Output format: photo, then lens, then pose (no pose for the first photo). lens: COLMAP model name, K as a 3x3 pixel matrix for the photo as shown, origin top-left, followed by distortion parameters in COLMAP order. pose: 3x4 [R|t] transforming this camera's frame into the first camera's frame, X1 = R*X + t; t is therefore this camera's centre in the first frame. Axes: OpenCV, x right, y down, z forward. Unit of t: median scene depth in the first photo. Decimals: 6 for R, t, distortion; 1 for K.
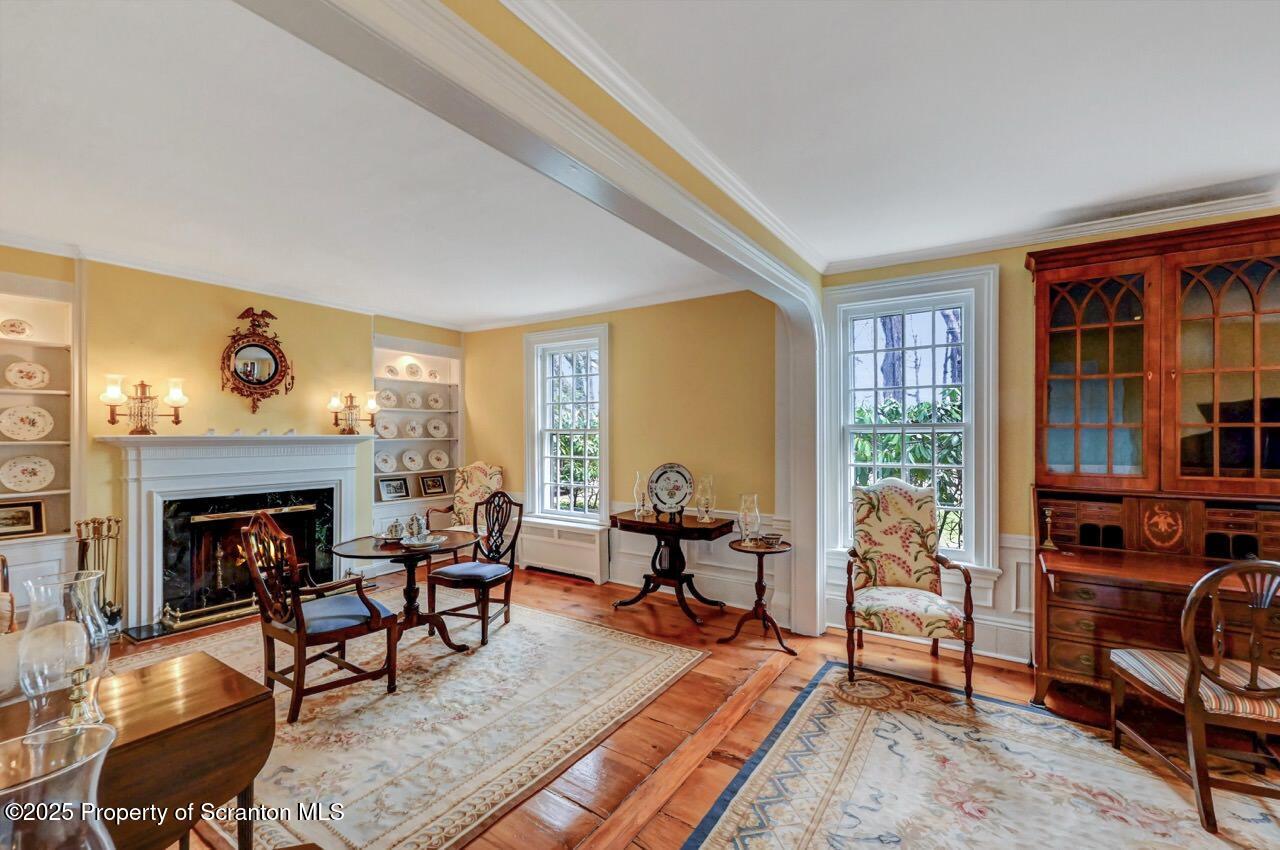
lens RADIAL K [[542.2, 0, 641.4], [0, 542.2, 430.1], [0, 0, 1]] dist [0.000220, 0.000084]
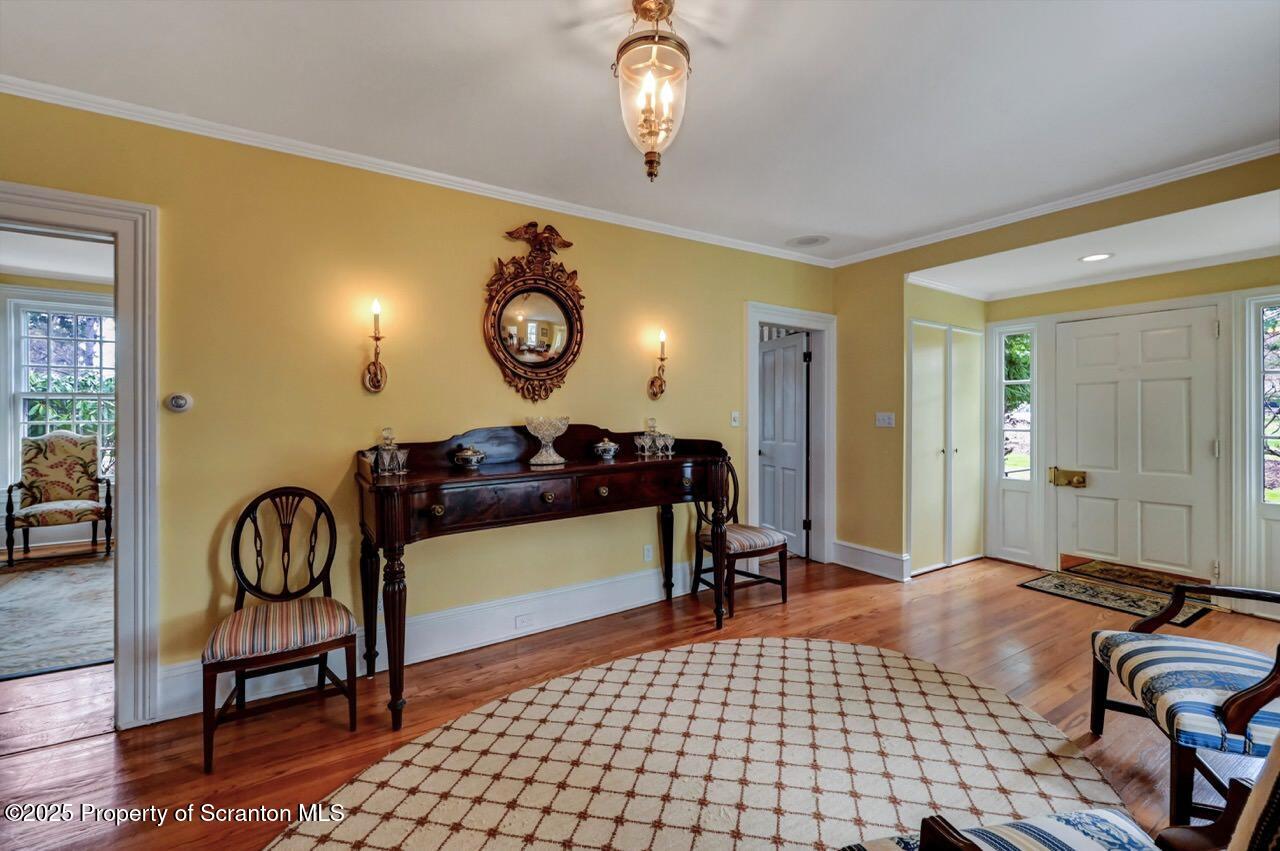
lens RADIAL K [[542.2, 0, 642.6], [0, 542.2, 417.4], [0, 0, 1]] dist [0.000220, 0.000084]
pose [[0.410988, 0.000645, 0.911640, -0.221016], [-0.009273, 0.999951, 0.003473, 0.037374], [-0.911594, -0.009881, 0.410974, -1.032143]]
